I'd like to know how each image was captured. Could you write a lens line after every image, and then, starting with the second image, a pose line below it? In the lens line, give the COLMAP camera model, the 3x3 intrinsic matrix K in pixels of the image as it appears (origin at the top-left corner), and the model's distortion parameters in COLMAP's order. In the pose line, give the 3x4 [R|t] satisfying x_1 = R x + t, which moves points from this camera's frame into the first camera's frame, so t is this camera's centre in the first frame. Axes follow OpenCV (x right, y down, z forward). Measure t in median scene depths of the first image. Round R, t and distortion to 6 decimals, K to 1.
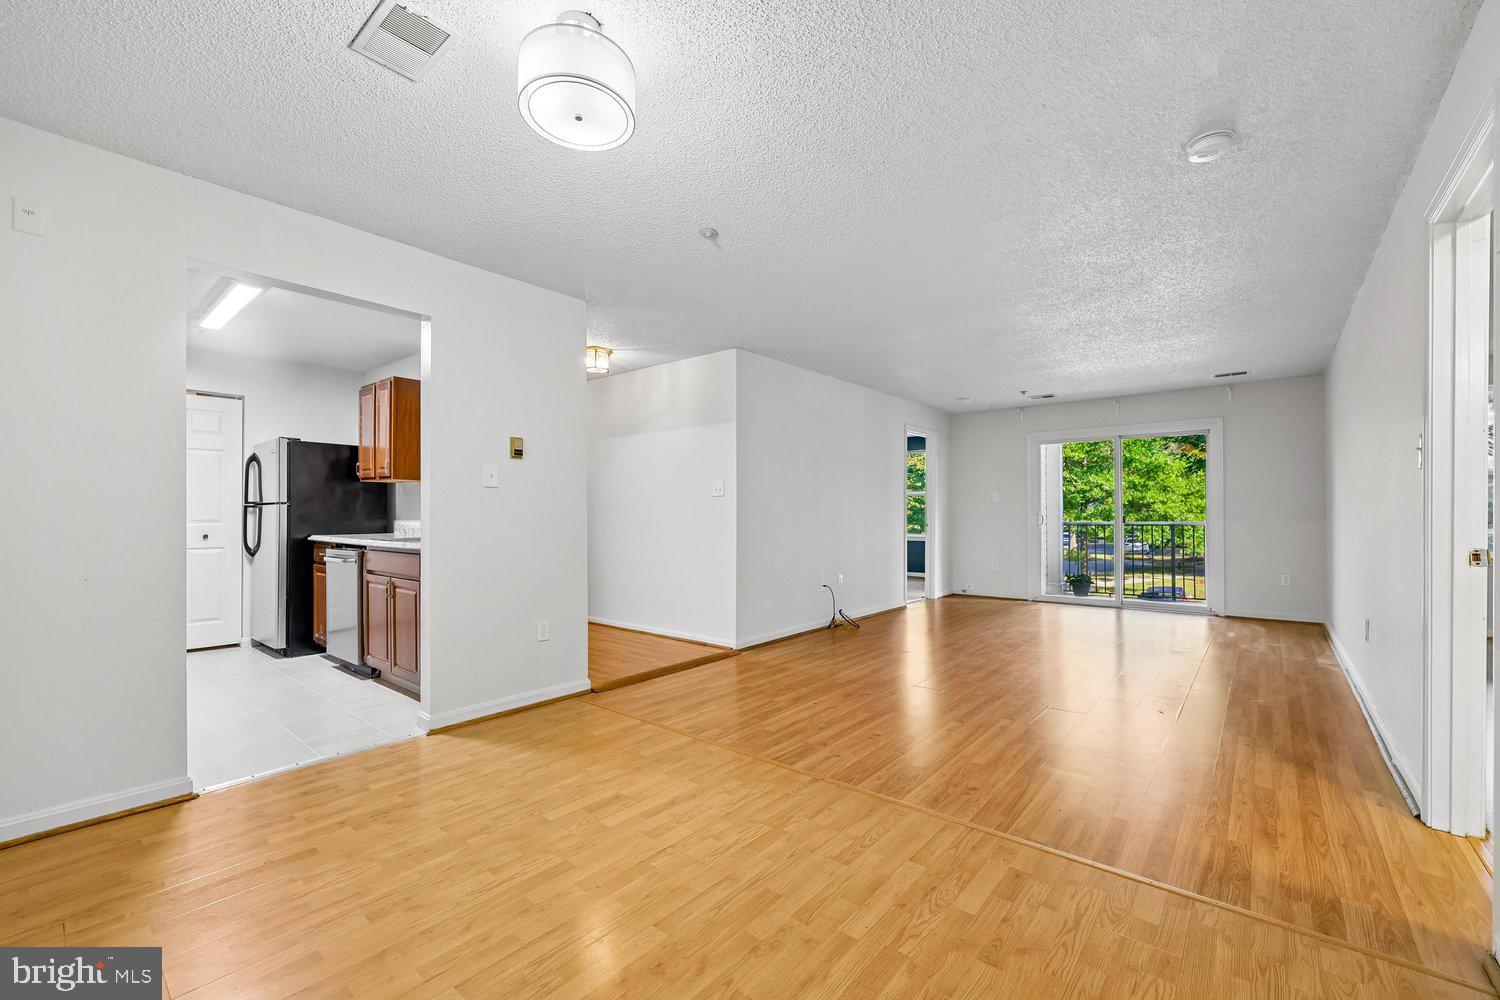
lens RADIAL K [[607.5, 0, 758.1], [0, 607.5, 507.3], [0, 0, 1]] dist [0.002096, 0.000503]
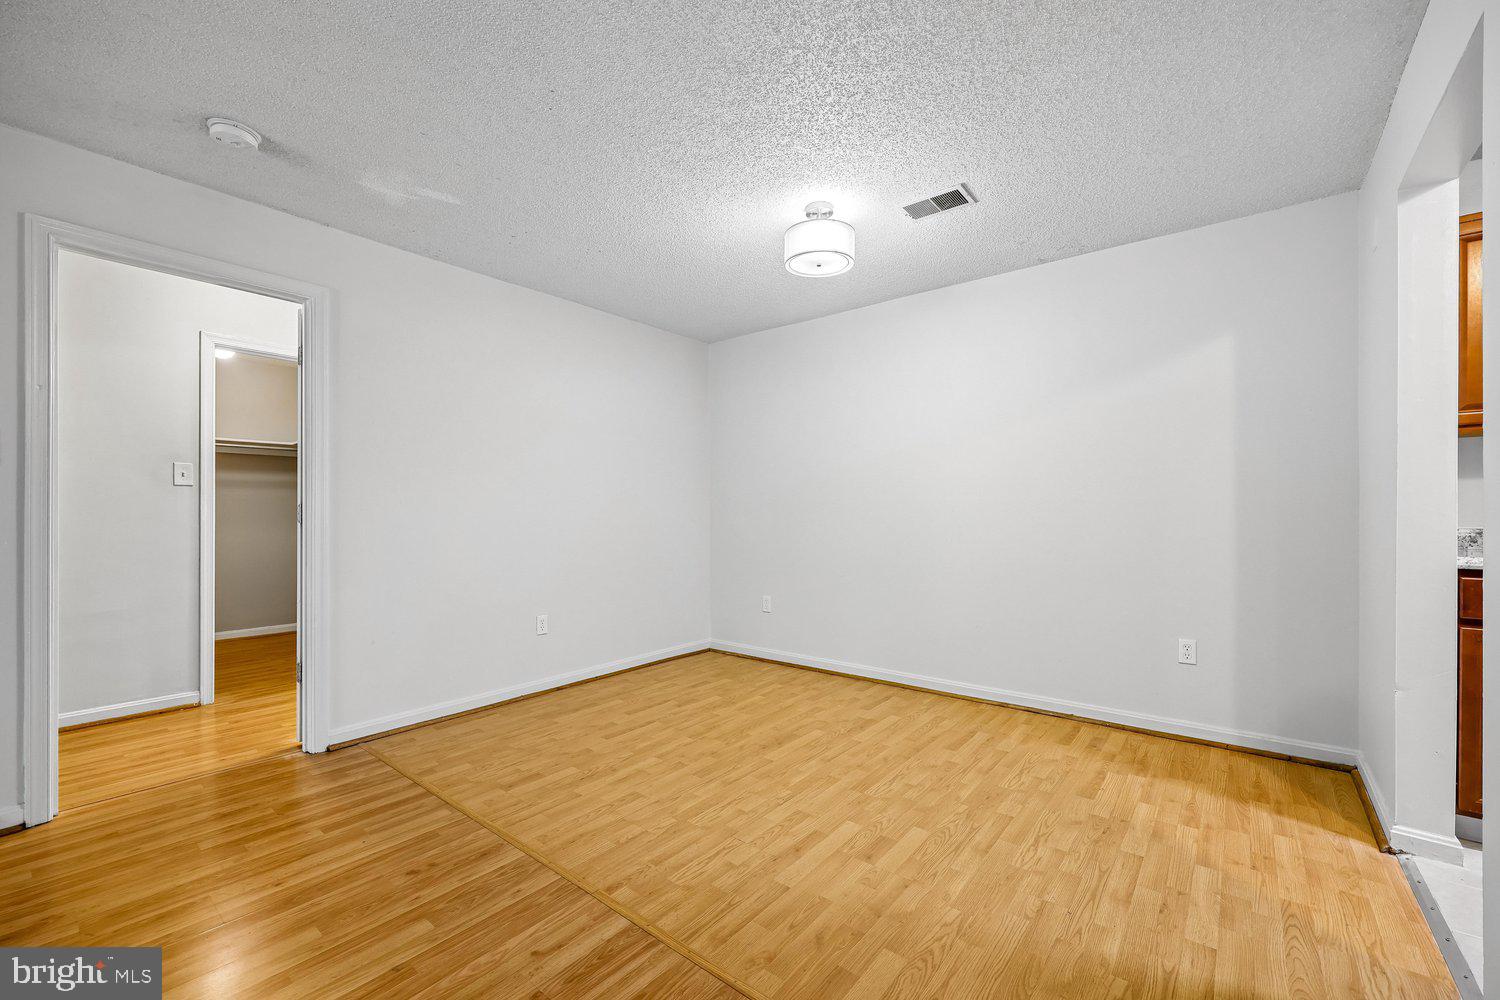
lens RADIAL K [[607.5, 0, 752.5], [0, 607.5, 522.9], [0, 0, 1]] dist [0.002096, 0.000503]
pose [[-0.999938, 0.007979, -0.007771, -0.029411], [0.007946, 0.999959, 0.004263, 0.009591], [0.007805, 0.004201, -0.999961, 0.722992]]
